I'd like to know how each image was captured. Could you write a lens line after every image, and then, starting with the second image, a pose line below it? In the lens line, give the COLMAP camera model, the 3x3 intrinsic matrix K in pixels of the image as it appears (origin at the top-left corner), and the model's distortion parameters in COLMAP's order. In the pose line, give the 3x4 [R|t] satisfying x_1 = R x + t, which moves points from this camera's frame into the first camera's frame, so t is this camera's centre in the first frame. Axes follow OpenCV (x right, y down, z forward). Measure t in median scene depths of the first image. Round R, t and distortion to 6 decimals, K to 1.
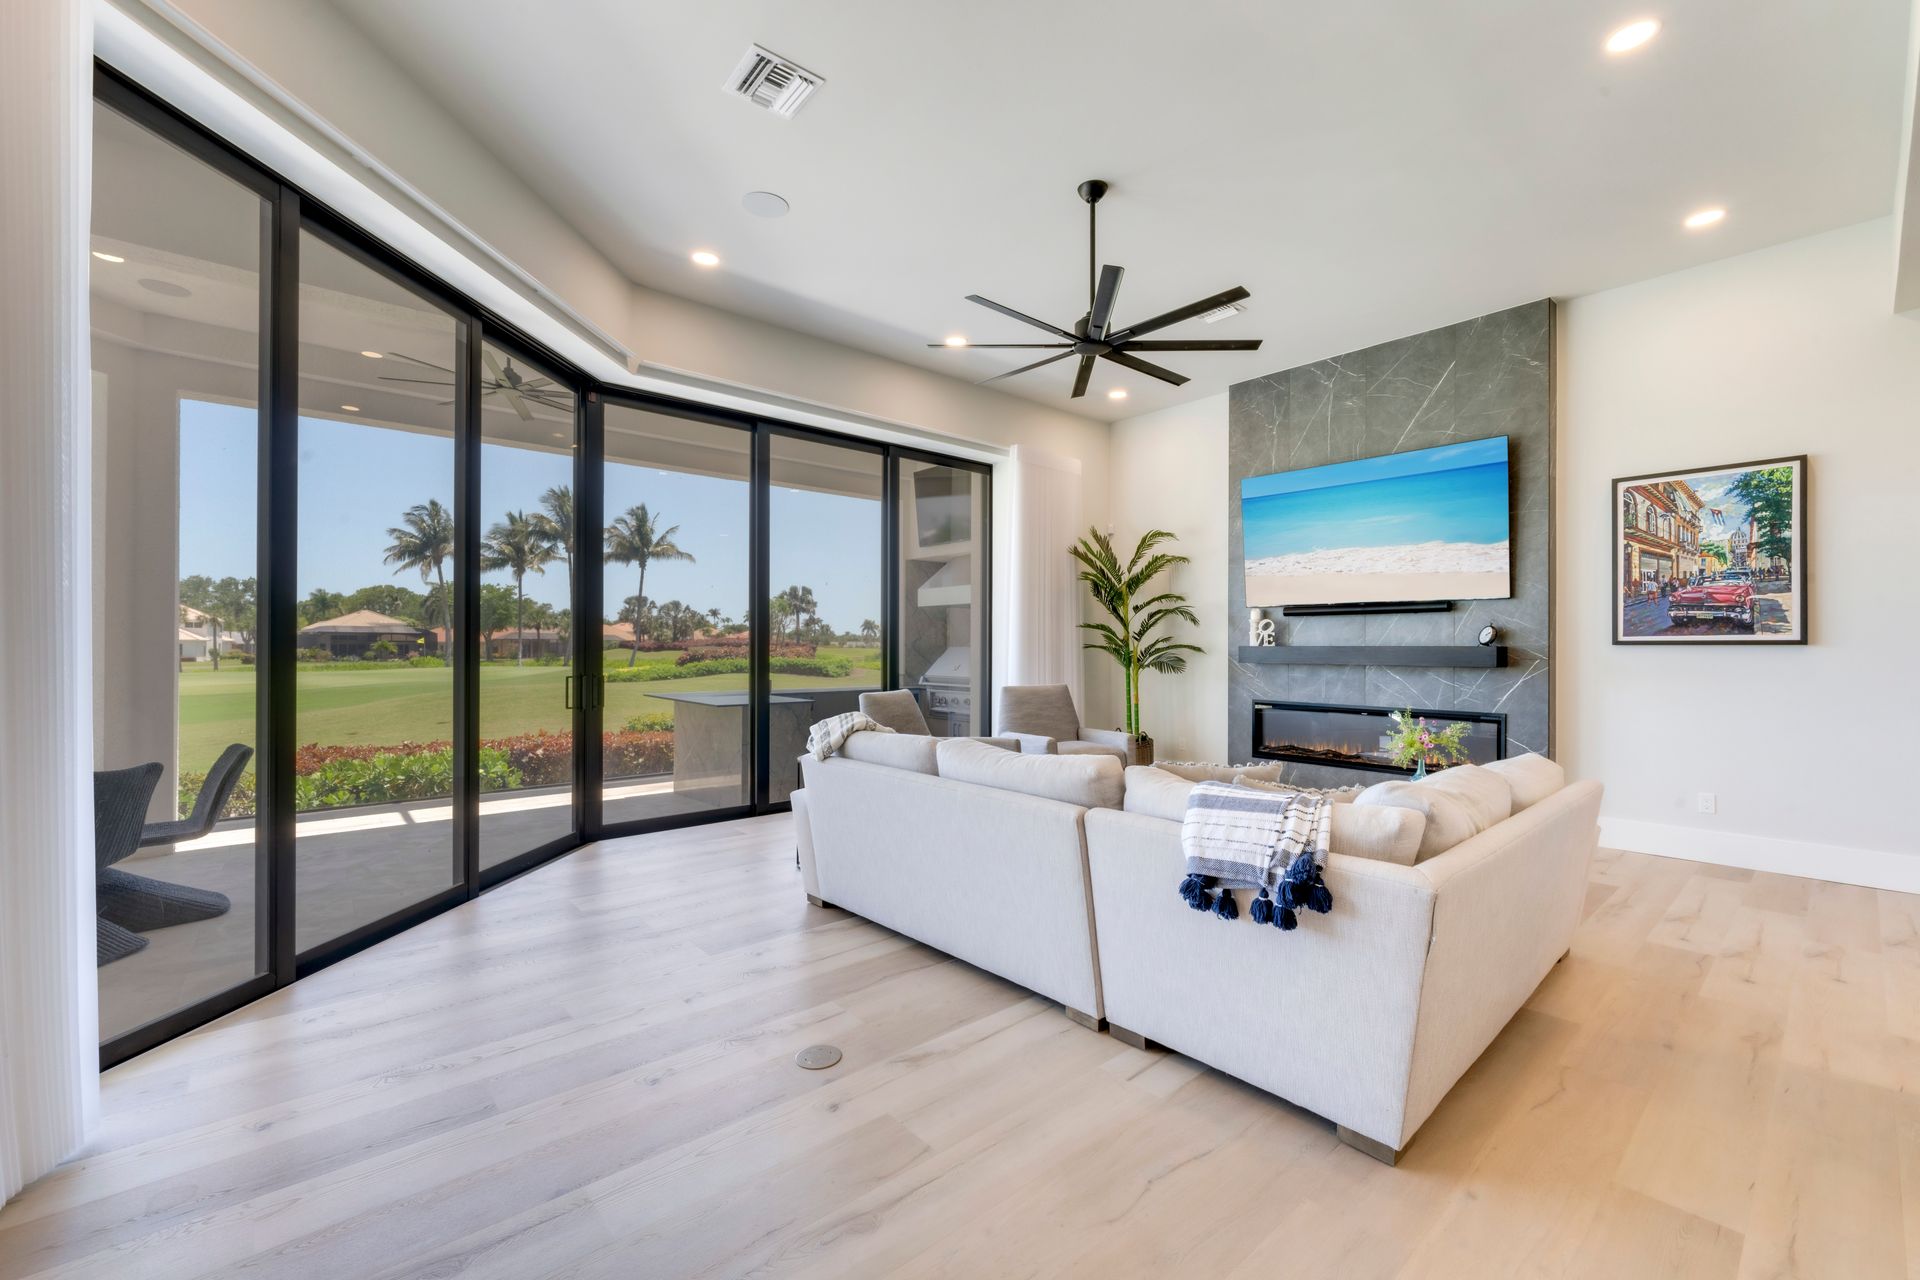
lens RADIAL K [[777.0, 0, 973.5], [0, 777.0, 648.0], [0, 0, 1]] dist [-0.008434, -0.000435]
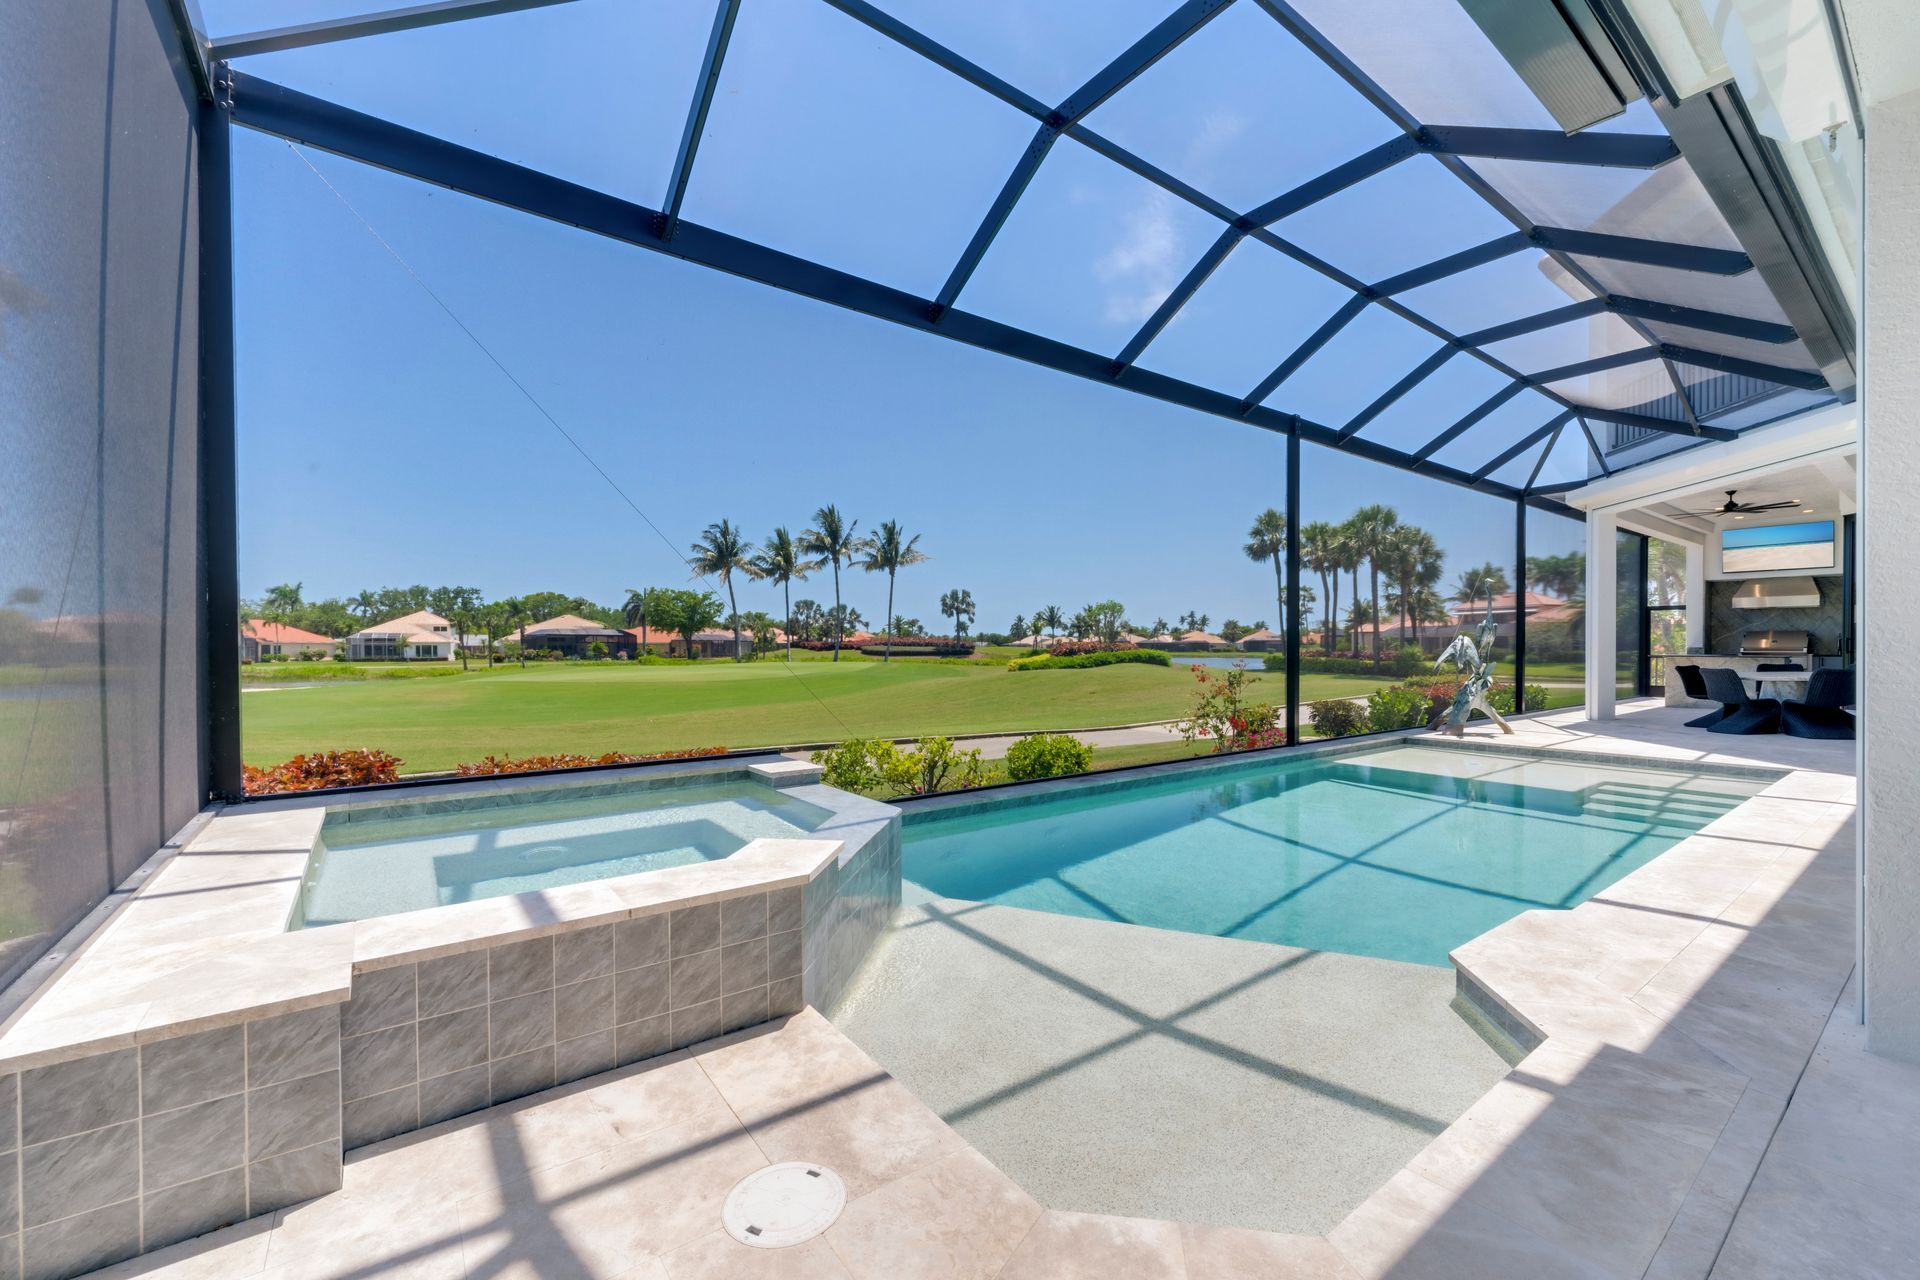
lens RADIAL K [[774.2, 0, 960.2], [0, 774.2, 643.9], [0, 0, 1]] dist [-0.000533, -0.000341]
pose [[0.995648, -0.004280, -0.093096, -0.218734], [0.003740, 0.999975, -0.005975, 0.004167], [0.093120, 0.005601, 0.995639, -0.114303]]
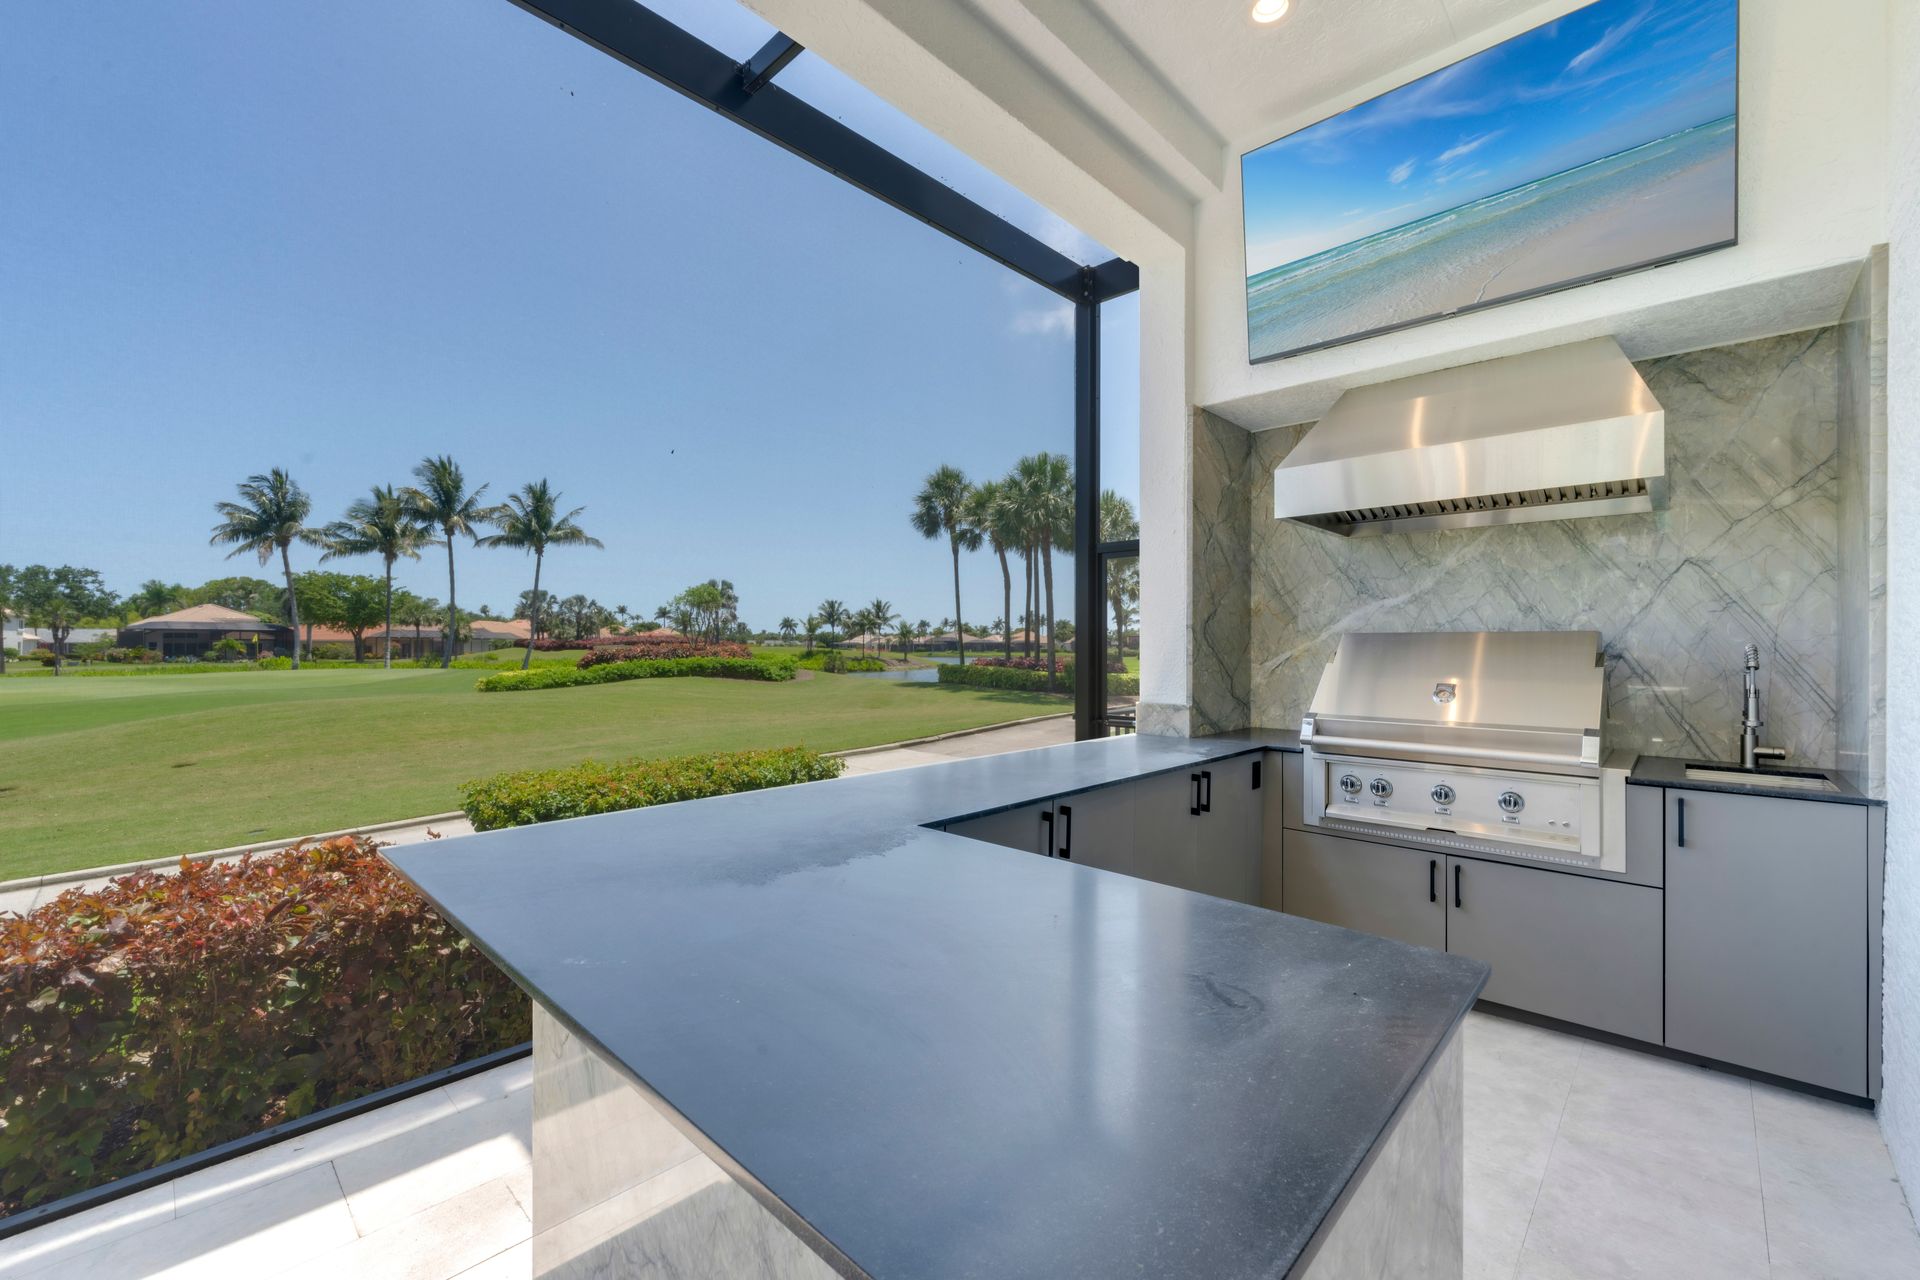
lens RADIAL K [[777.4, 0, 963.5], [0, 777.4, 638.9], [0, 0, 1]] dist [-0.003245, 0.000373]
pose [[0.995769, -0.000473, 0.091891, -0.034082], [0.001407, 0.999948, -0.010090, 0.000685], [-0.091881, 0.010177, 0.995718, 0.091749]]
